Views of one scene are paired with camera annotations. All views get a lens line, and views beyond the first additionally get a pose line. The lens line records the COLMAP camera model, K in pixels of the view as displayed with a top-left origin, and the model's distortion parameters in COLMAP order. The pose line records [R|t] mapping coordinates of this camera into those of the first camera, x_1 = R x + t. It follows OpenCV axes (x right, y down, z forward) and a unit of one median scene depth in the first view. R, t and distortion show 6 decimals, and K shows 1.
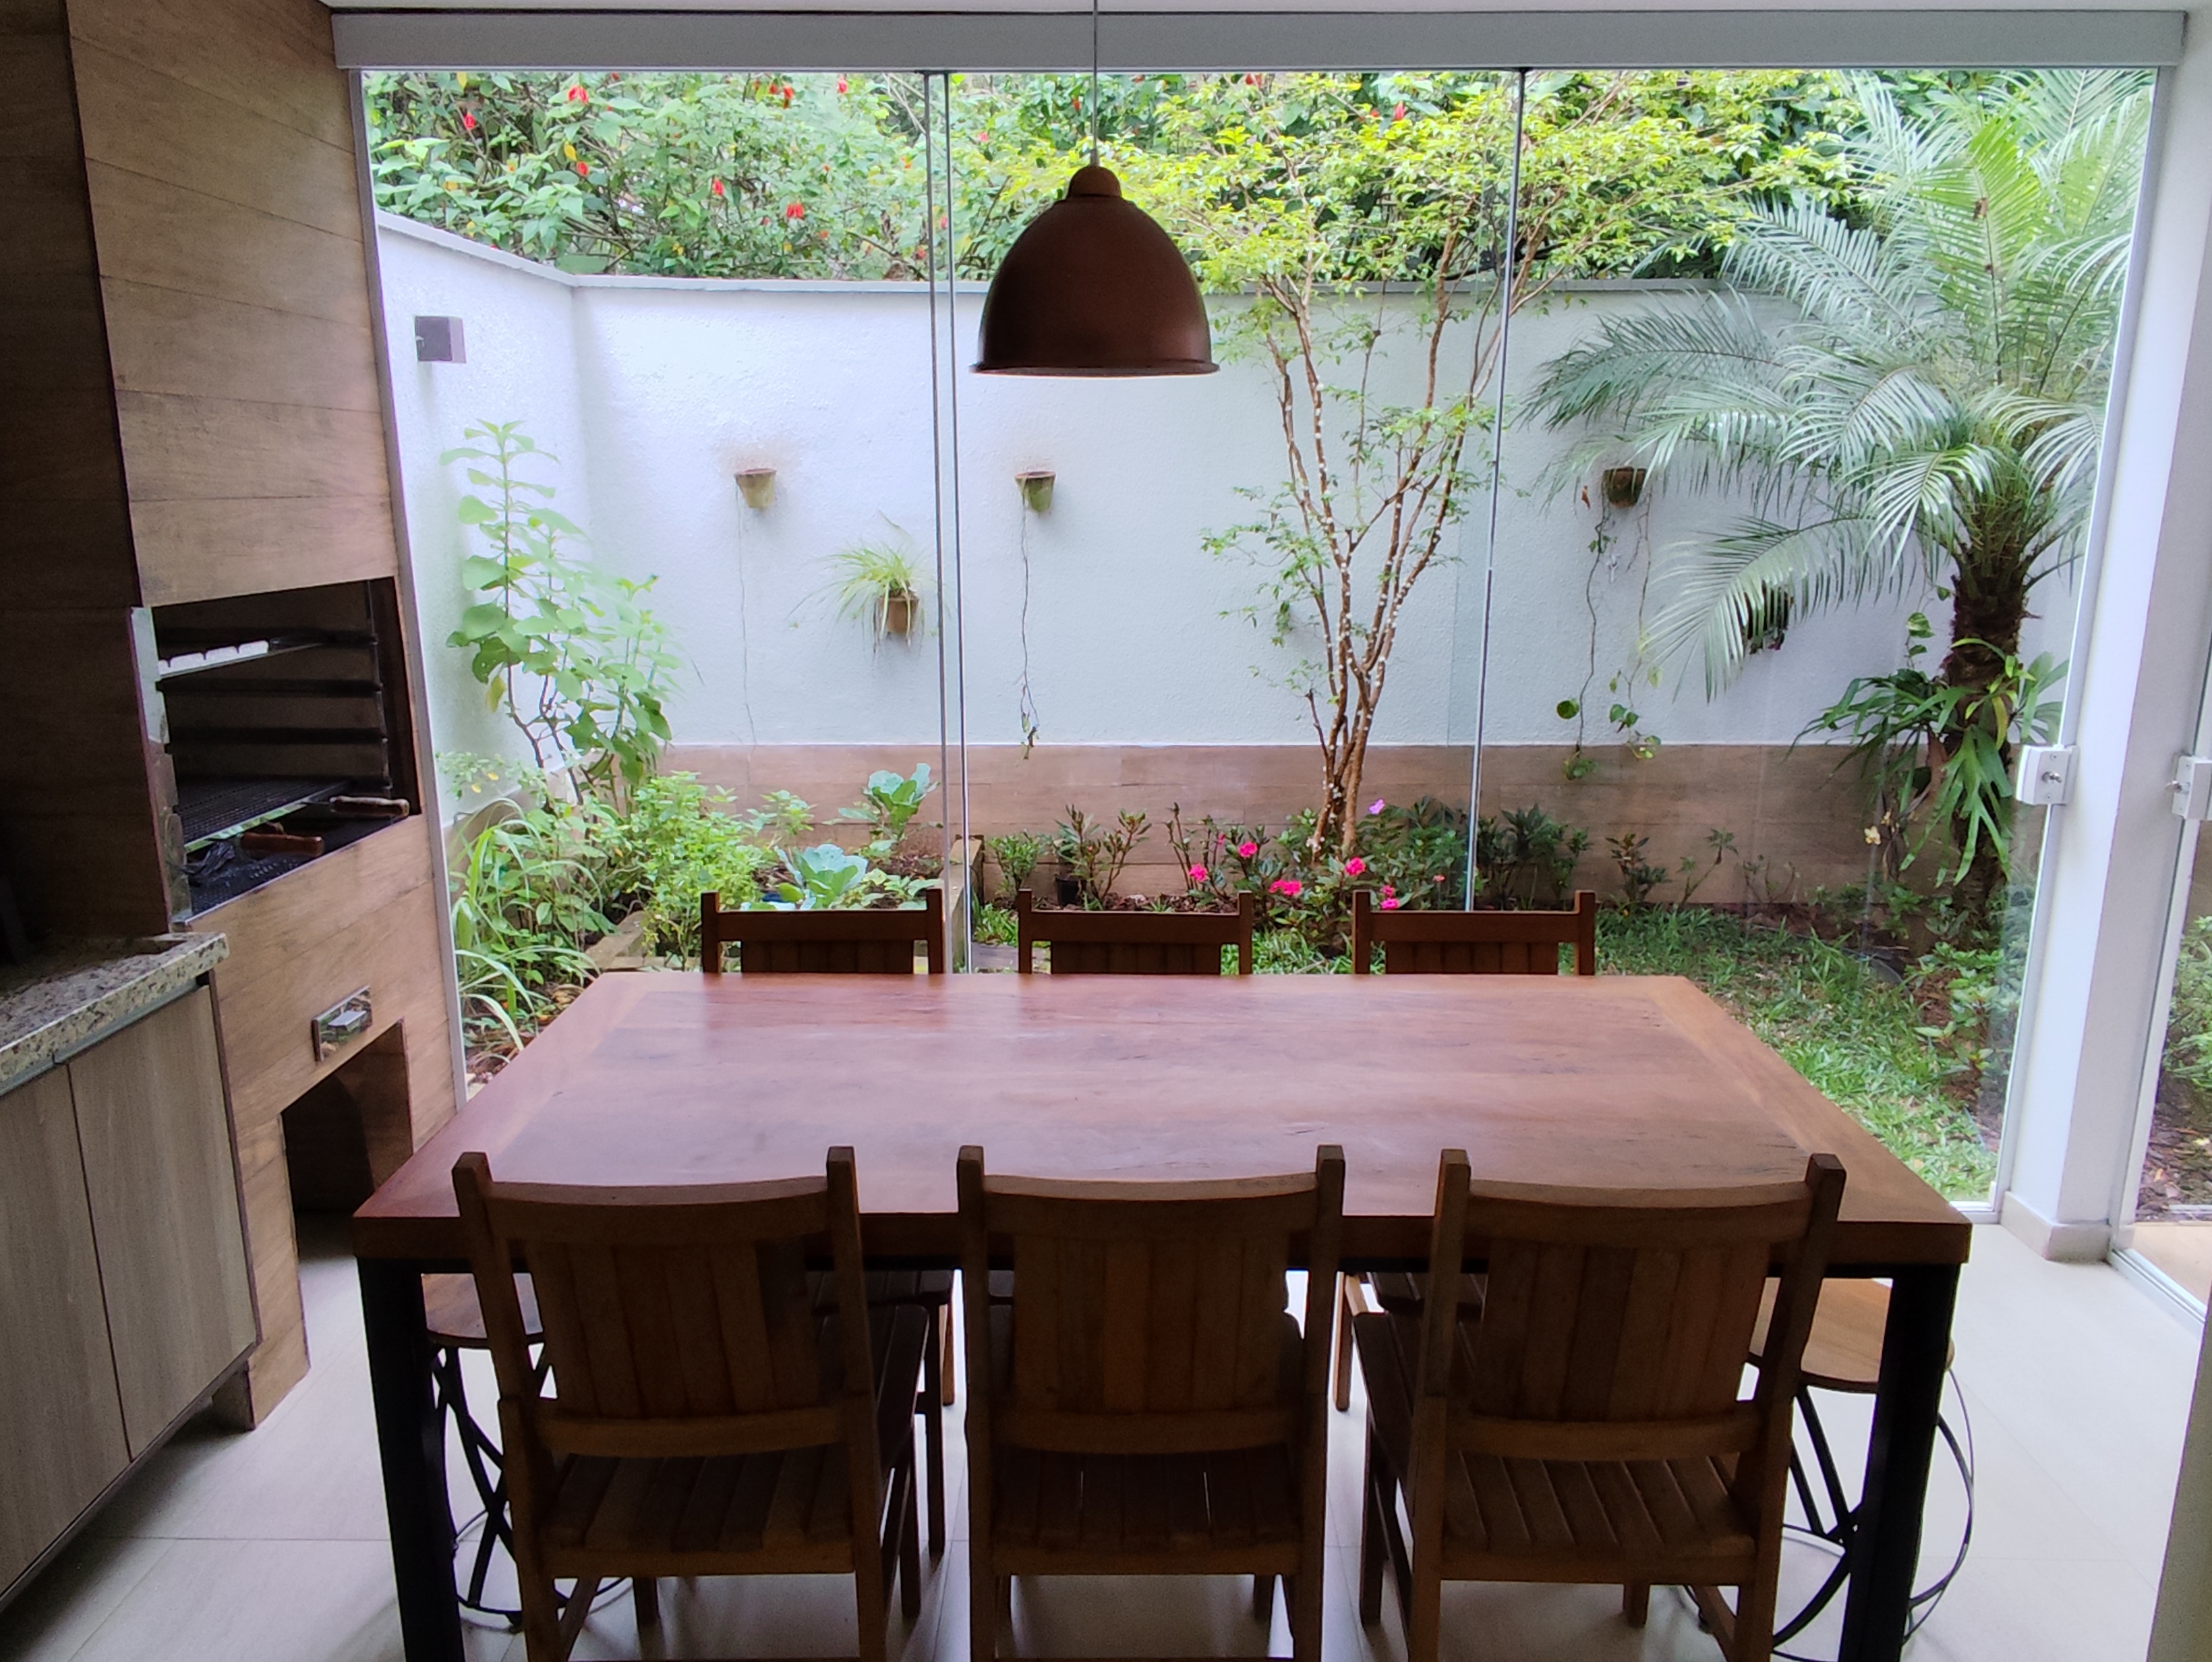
lens RADIAL K [[1542.3, 0, 1155.6], [0, 1542.3, 825.1], [0, 0, 1]] dist [0.075369, -0.097774]
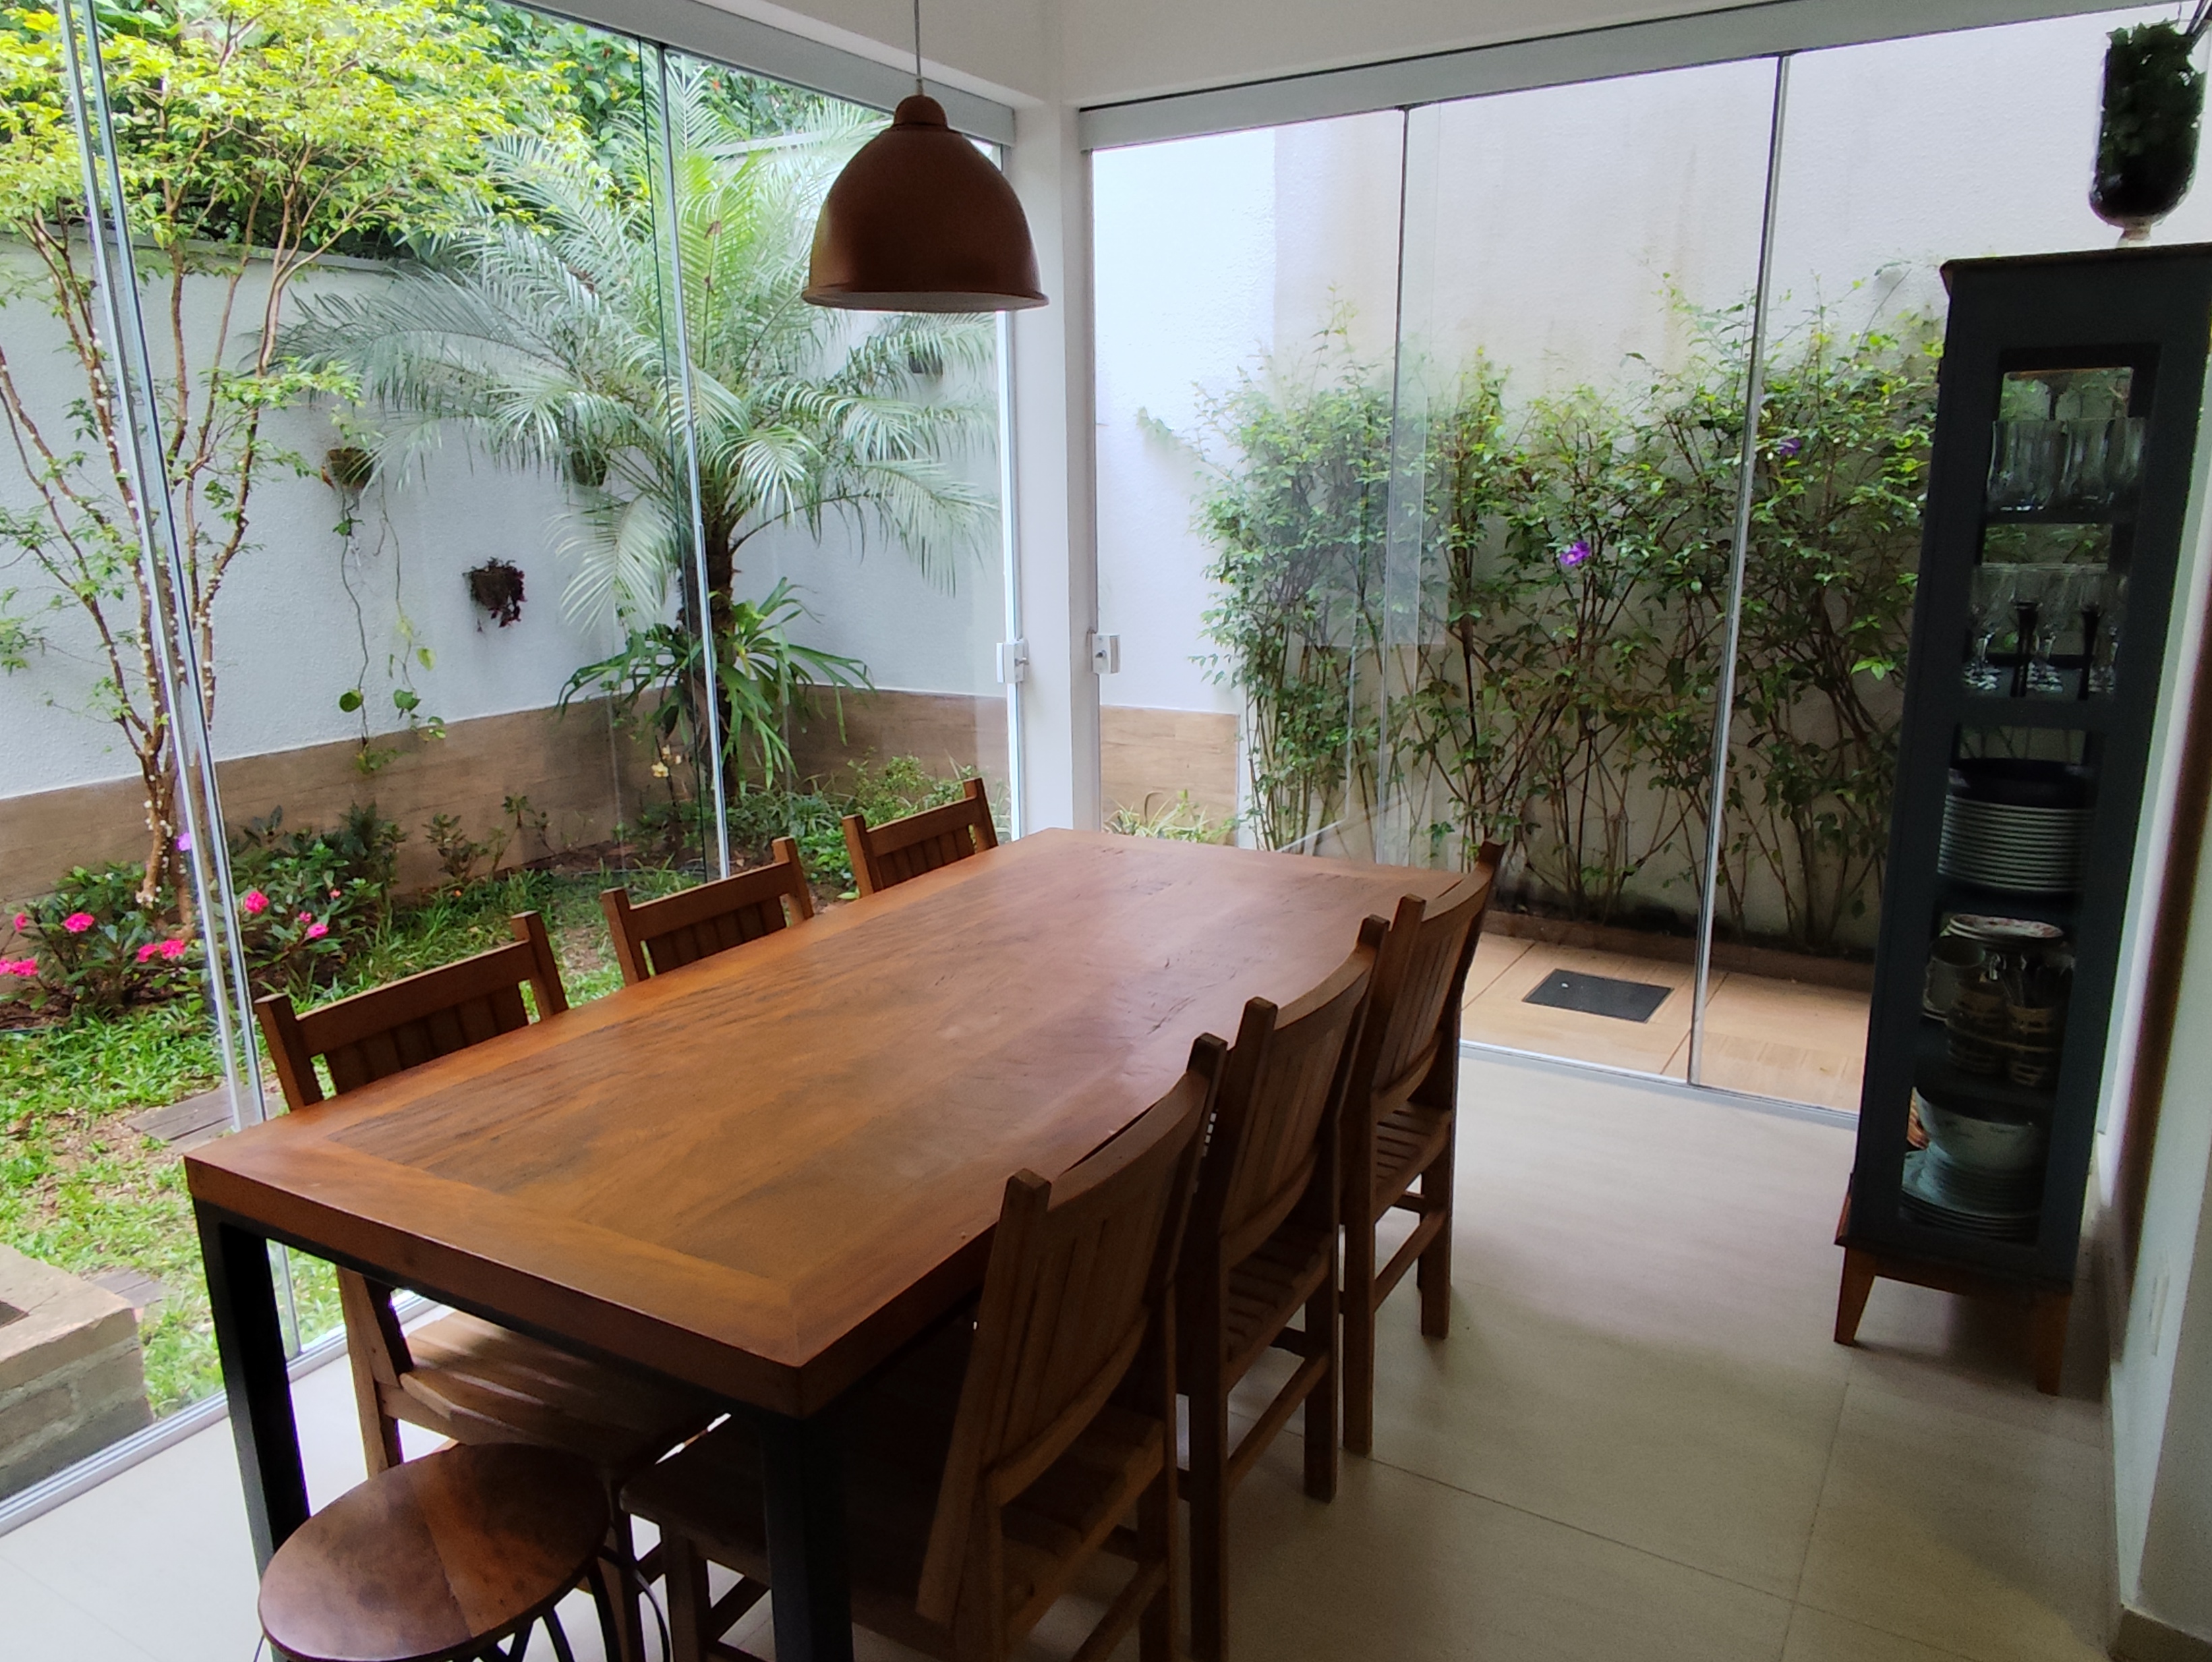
lens RADIAL K [[1495.5, 0, 1106.0], [0, 1495.5, 831.0], [0, 0, 1]] dist [0.113668, -0.127850]
pose [[0.514522, -0.211443, 0.830998, -0.311150], [0.208113, 0.970937, 0.118194, -0.012339], [-0.831839, 0.112128, 0.543573, 0.119225]]
